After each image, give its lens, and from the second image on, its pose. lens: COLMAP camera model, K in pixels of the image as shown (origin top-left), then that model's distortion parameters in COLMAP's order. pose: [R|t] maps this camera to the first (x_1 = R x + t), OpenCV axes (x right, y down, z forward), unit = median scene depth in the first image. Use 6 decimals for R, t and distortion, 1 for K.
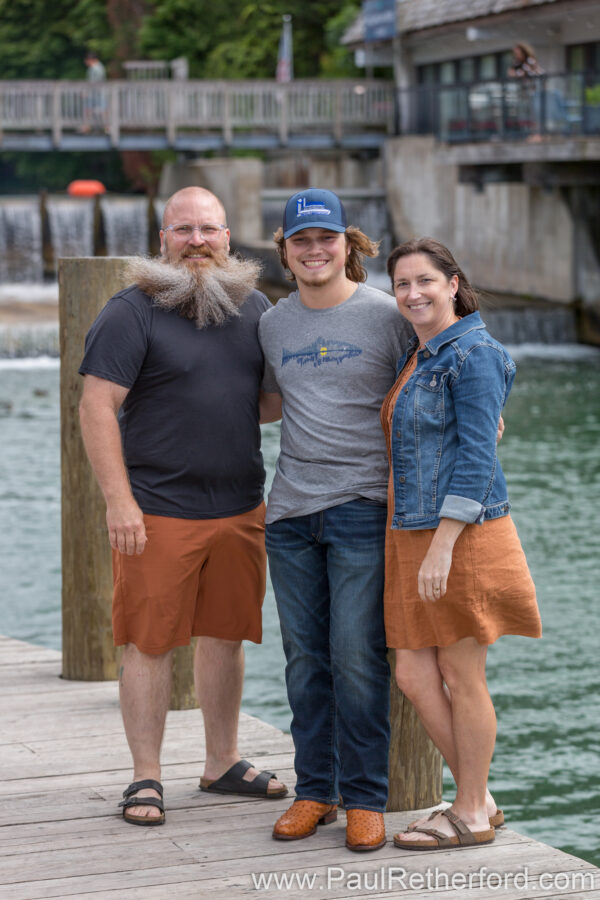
lens RADIAL K [[2391.4, 0, 300.0], [0, 2391.4, 450.0], [0, 0, 1]] dist [-0.019671, -0.410558]
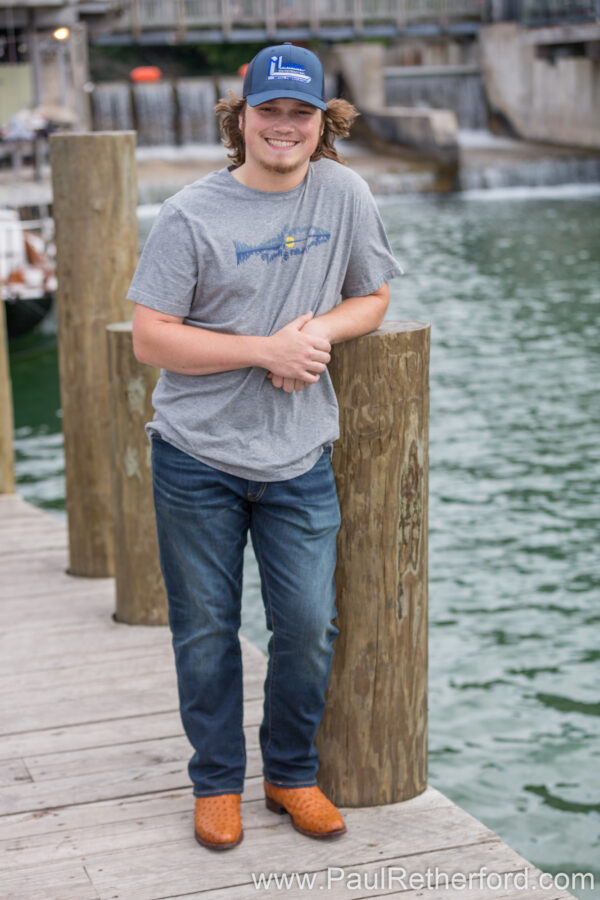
lens RADIAL K [[1797.2, 0, 300.0], [0, 1797.2, 450.0], [0, 0, 1]] dist [0.098287, -0.011411]
pose [[0.997845, -0.009030, -0.064994, 0.050291], [0.015428, 0.995004, 0.098632, -0.029551], [0.063779, -0.099422, 0.992999, 0.335524]]
